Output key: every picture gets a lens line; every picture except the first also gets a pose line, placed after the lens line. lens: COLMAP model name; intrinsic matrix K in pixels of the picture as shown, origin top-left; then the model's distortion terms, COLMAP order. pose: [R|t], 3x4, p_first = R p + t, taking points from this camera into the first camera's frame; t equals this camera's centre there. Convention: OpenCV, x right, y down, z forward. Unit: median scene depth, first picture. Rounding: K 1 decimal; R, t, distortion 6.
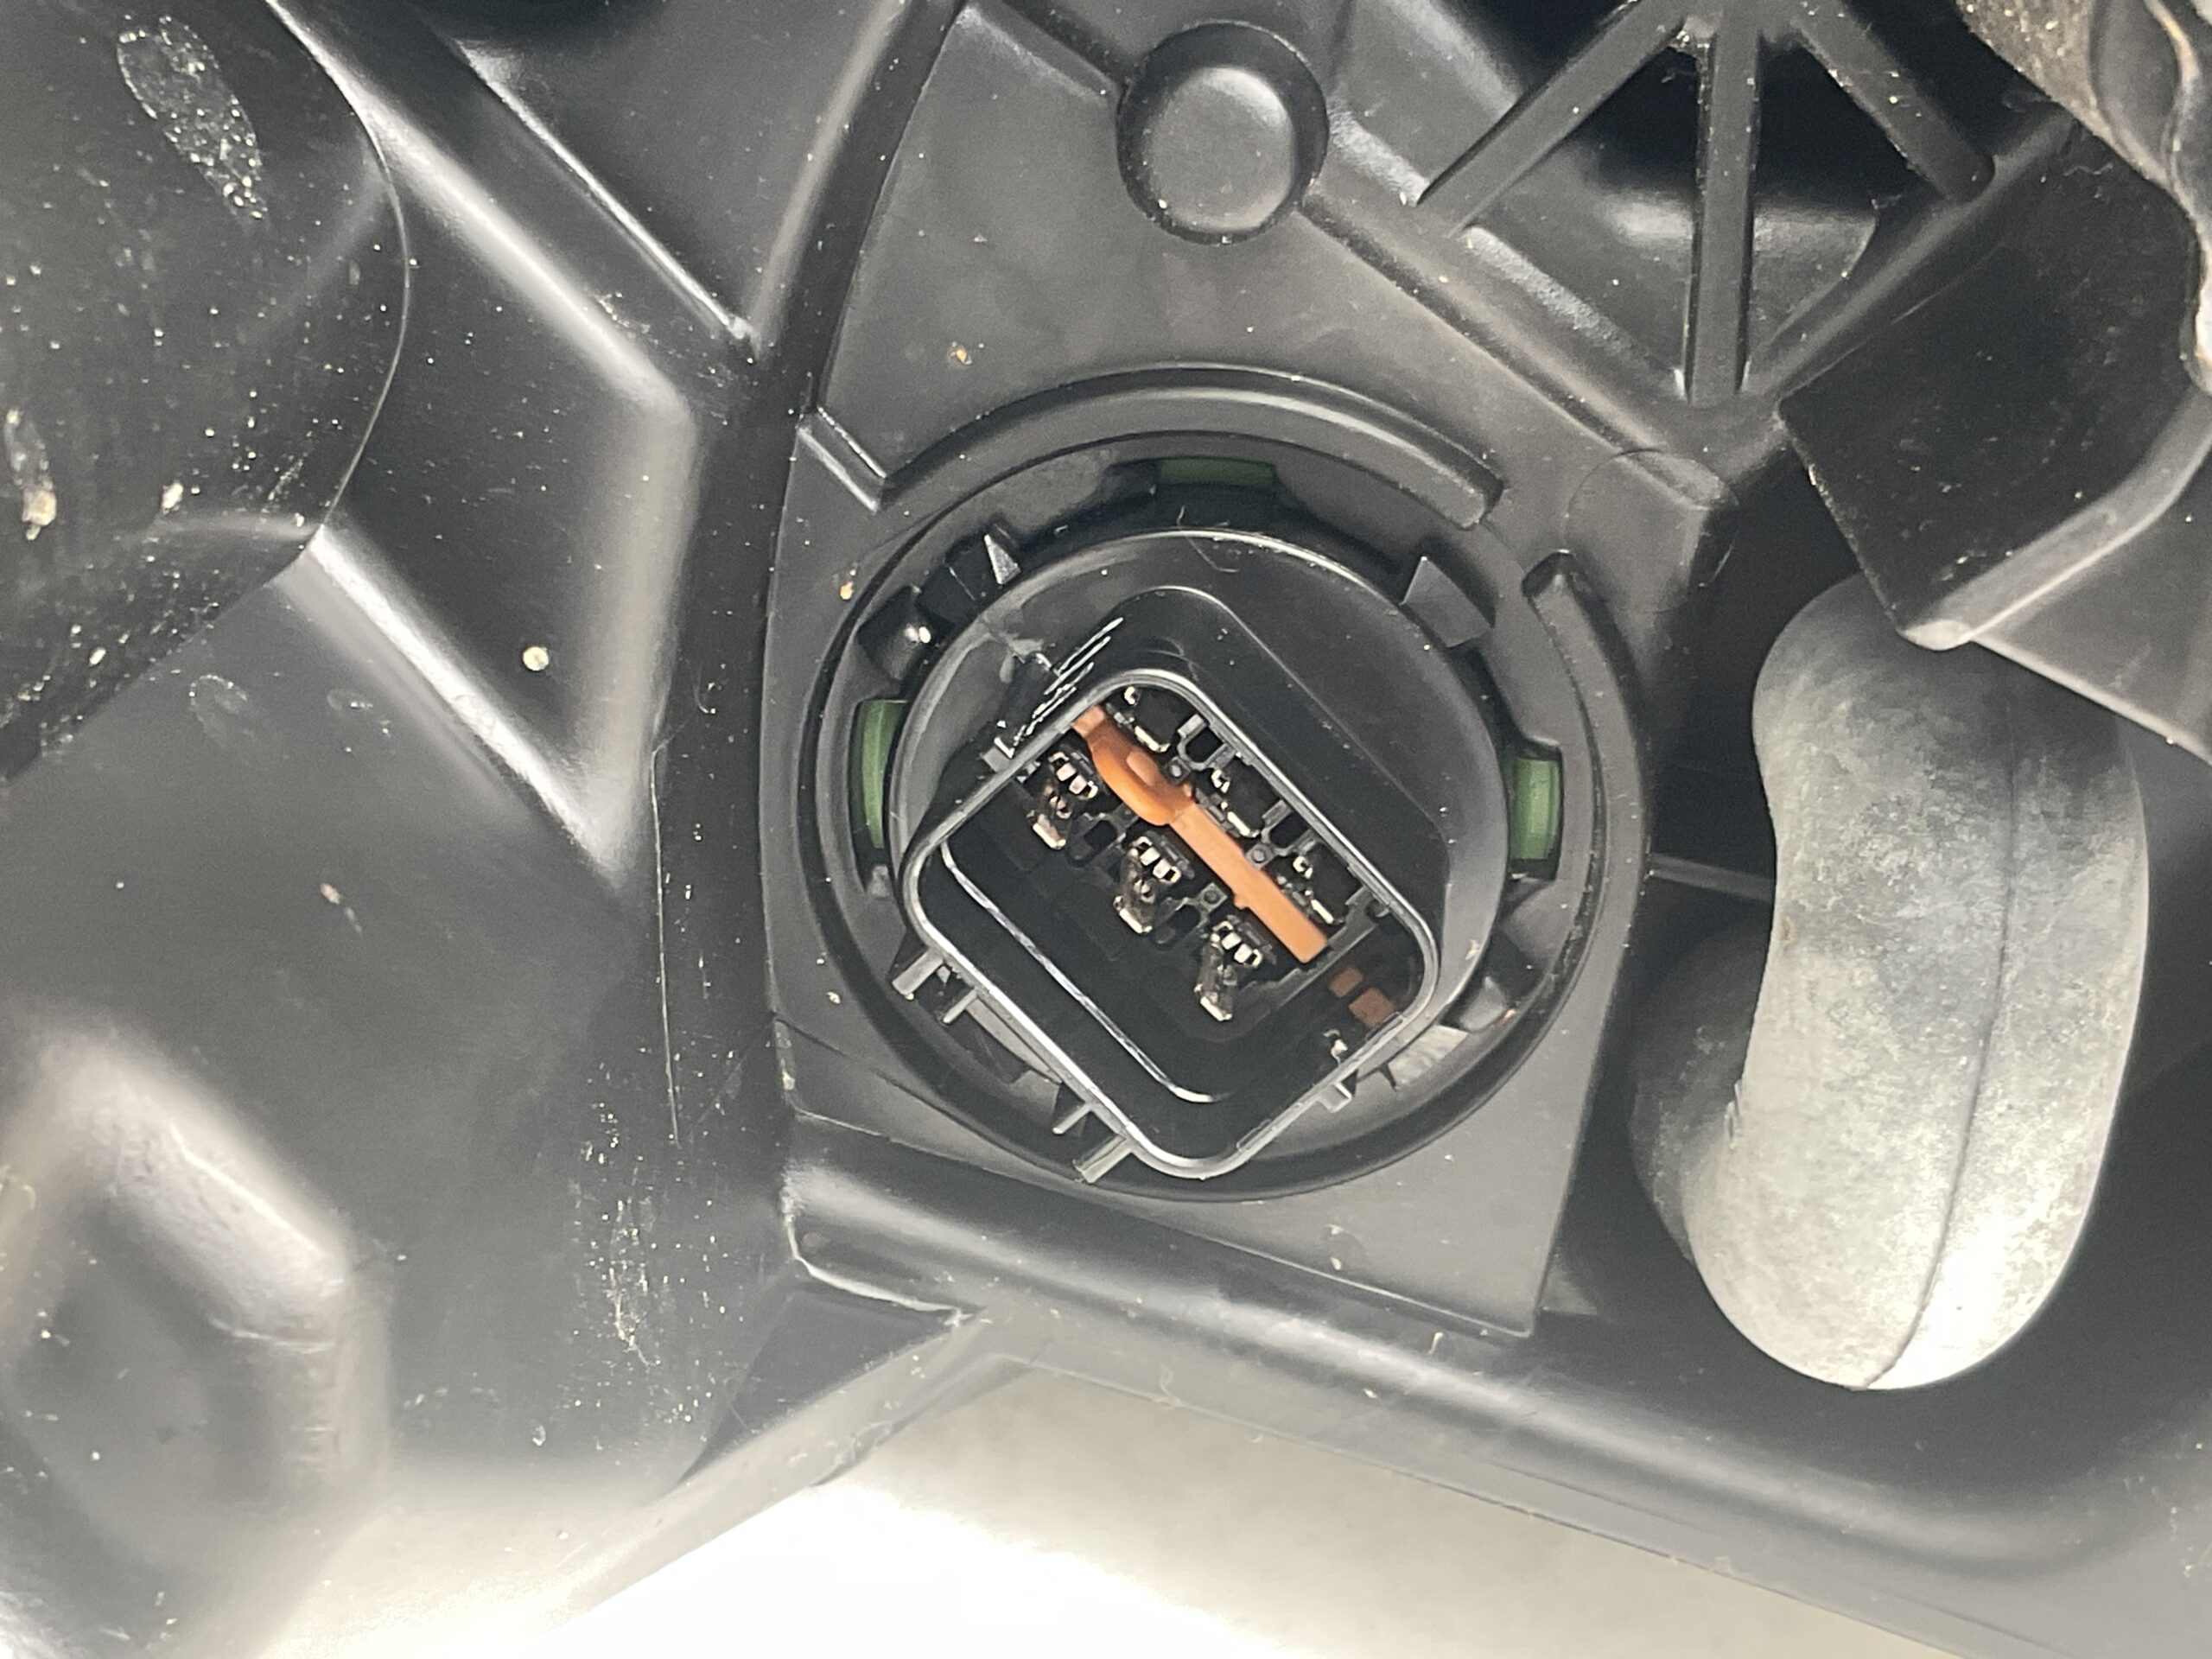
lens RADIAL K [[3903.8, 0, 1106.0], [0, 3903.8, 829.5], [0, 0, 1]] dist [0.017375, 0.039157]
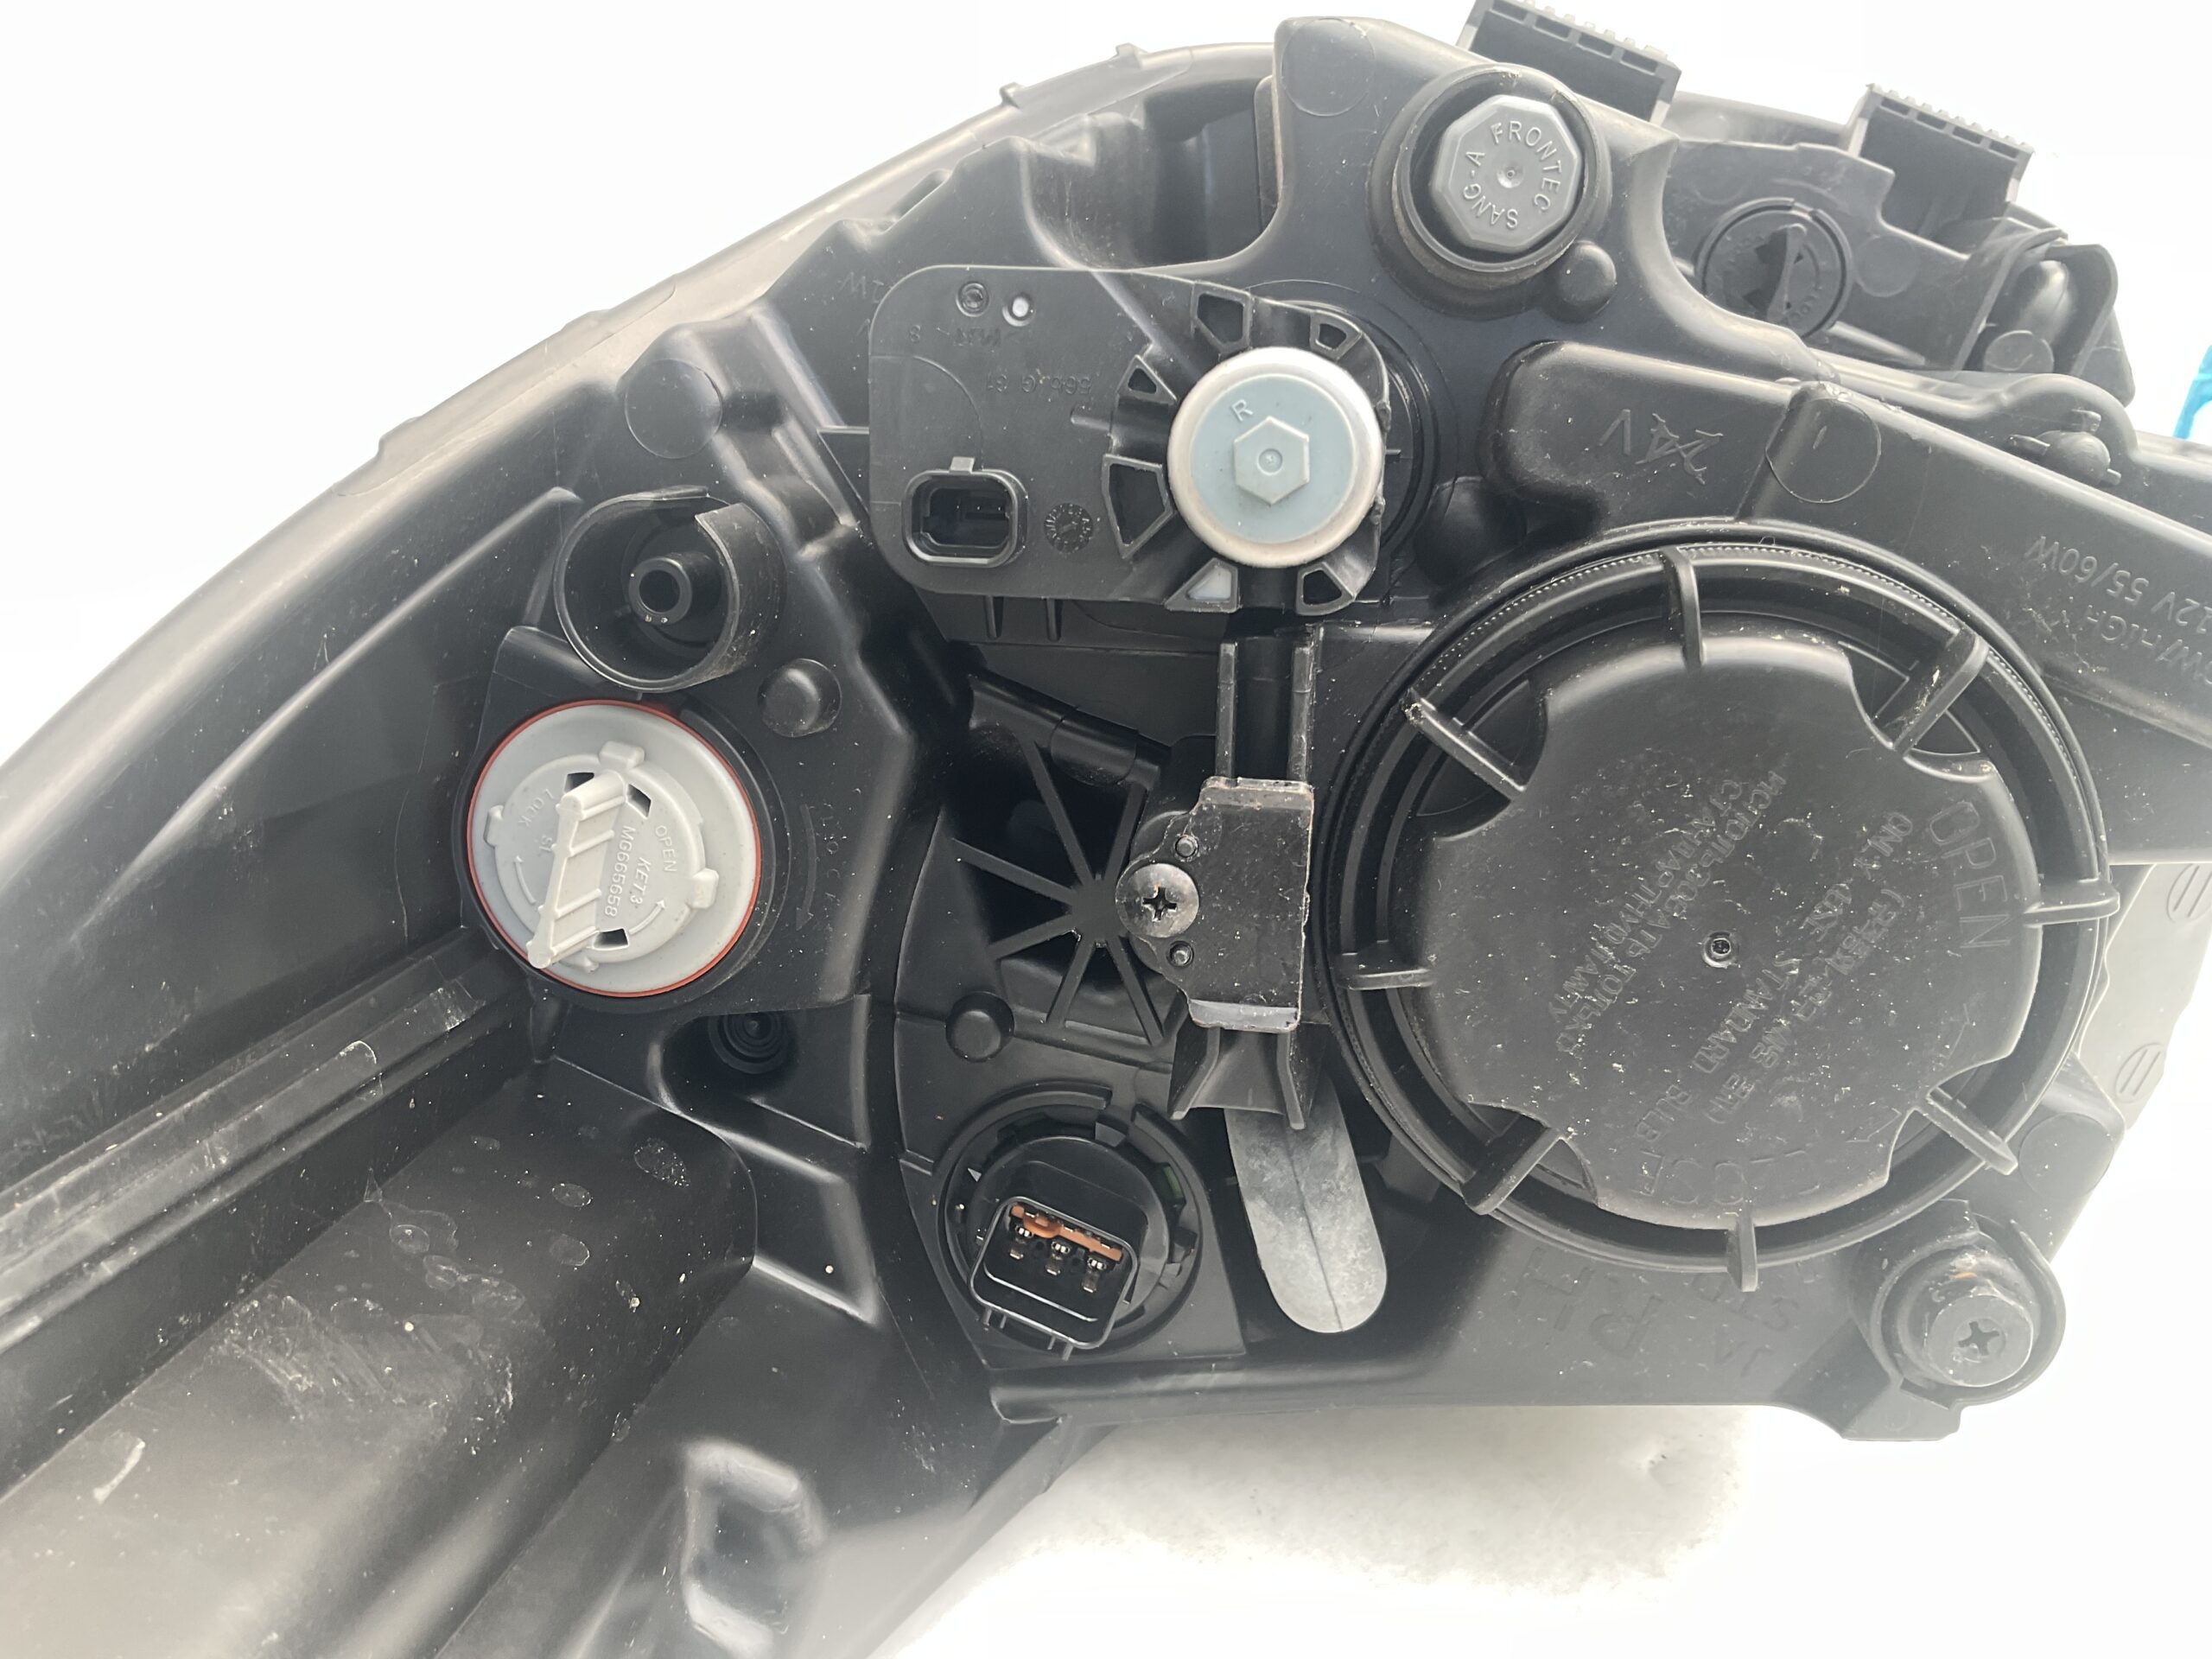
lens RADIAL K [[1871.2, 0, 1101.4], [0, 1871.2, 824.8], [0, 0, 1]] dist [0.084217, -0.187394]
pose [[0.912145, -0.395904, -0.106070, 0.337926], [0.369073, 0.905931, -0.207541, 0.025855], [0.178258, 0.150160, 0.972459, -0.476688]]
